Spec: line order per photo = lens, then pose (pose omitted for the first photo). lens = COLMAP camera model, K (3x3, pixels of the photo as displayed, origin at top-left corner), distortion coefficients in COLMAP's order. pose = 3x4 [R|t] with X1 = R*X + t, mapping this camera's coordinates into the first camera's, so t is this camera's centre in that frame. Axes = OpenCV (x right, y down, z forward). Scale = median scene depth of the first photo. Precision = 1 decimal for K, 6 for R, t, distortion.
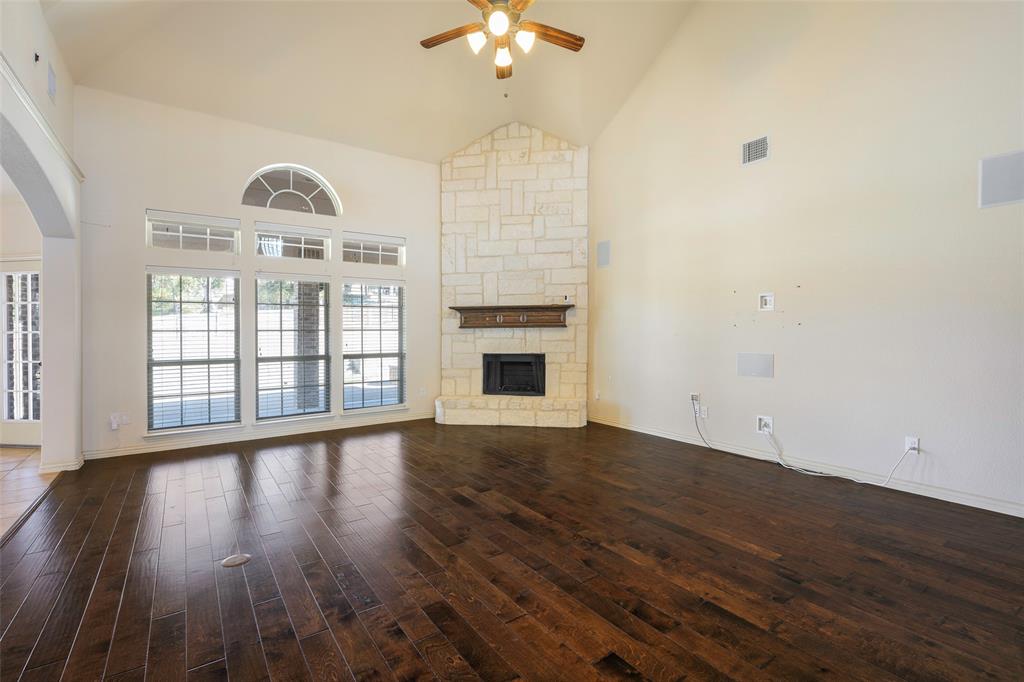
lens RADIAL K [[468.0, 0, 513.4], [0, 468.0, 338.0], [0, 0, 1]] dist [-0.006432, 0.004112]
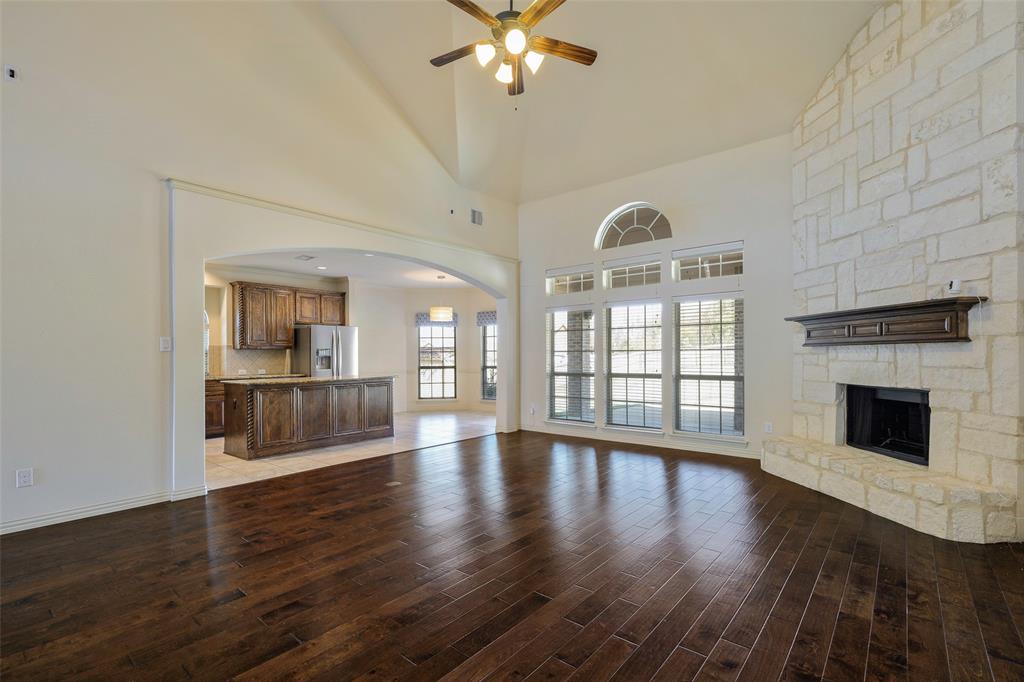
lens RADIAL K [[468.0, 0, 515.4], [0, 468.0, 349.2], [0, 0, 1]] dist [-0.006432, 0.004112]
pose [[0.253460, -0.006330, -0.967325, 0.480523], [-0.005431, 0.999954, -0.007966, -0.008069], [0.967331, 0.007272, 0.253413, 0.393298]]
